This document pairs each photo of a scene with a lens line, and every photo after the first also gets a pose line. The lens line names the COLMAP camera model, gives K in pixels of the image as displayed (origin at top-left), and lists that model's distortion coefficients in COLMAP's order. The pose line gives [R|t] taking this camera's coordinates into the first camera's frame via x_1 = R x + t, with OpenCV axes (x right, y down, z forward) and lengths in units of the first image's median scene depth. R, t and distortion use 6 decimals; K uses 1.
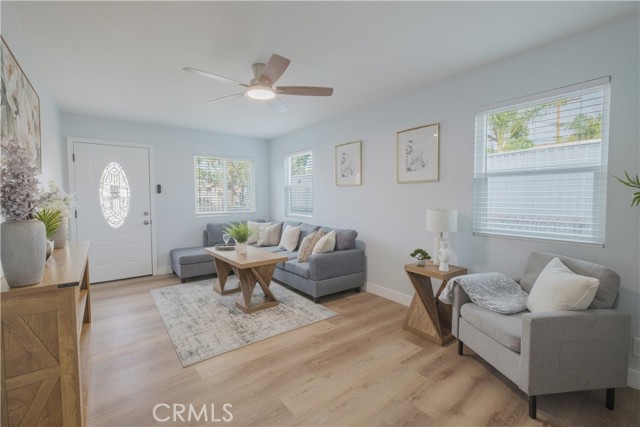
lens RADIAL K [[279.6, 0, 316.0], [0, 279.6, 215.0], [0, 0, 1]] dist [-0.009578, 0.000044]
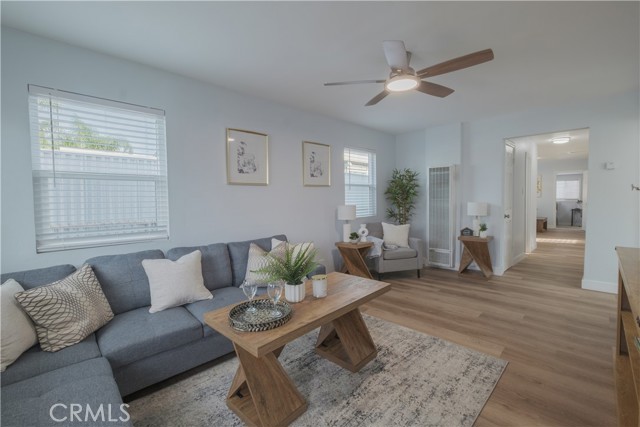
lens RADIAL K [[279.6, 0, 315.8], [0, 279.6, 209.9], [0, 0, 1]] dist [-0.009578, 0.000044]
pose [[-0.124983, -0.035542, 0.991522, -0.906100], [0.082340, 0.995539, 0.046065, -0.068469], [-0.988736, 0.087399, -0.121499, 1.171002]]
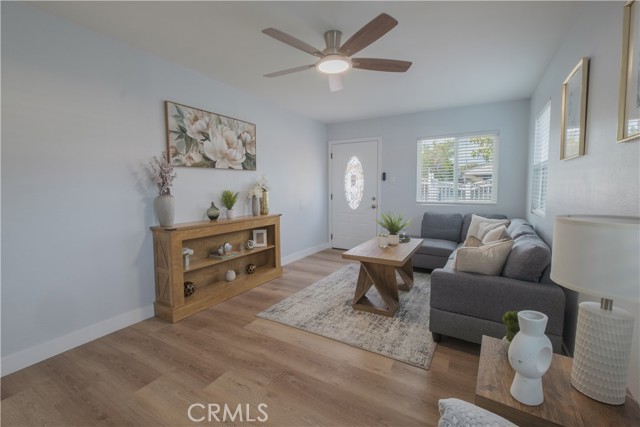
lens RADIAL K [[279.6, 0, 313.5], [0, 279.6, 211.4], [0, 0, 1]] dist [-0.009578, 0.000044]
pose [[0.368268, 0.083059, -0.926002, 0.522220], [-0.054544, 0.996216, 0.067665, -0.024871], [0.928118, 0.025589, 0.371405, 0.504058]]
